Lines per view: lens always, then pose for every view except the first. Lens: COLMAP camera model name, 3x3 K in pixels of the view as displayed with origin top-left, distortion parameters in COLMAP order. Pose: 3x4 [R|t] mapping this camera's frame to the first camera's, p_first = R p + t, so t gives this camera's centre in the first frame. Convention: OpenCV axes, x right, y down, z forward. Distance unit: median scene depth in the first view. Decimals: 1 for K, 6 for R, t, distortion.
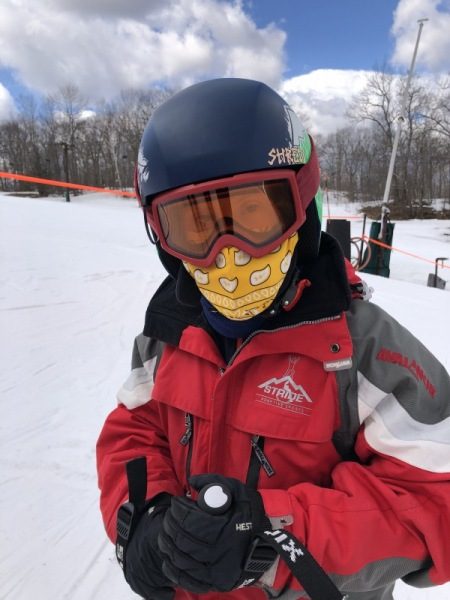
lens RADIAL K [[486.6, 0, 225.0], [0, 486.6, 300.0], [0, 0, 1]] dist [-0.001654, -0.000571]
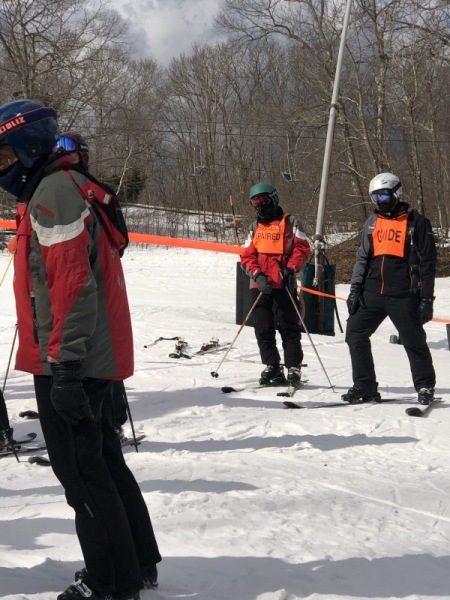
lens RADIAL K [[1607.8, 0, 225.0], [0, 1607.8, 300.0], [0, 0, 1]] dist [0.052752, 0.630666]
pose [[0.971239, -0.042011, 0.234373, -0.063958], [0.080361, 0.984393, -0.156563, 0.044465], [-0.224138, 0.170894, 0.959457, -0.216107]]
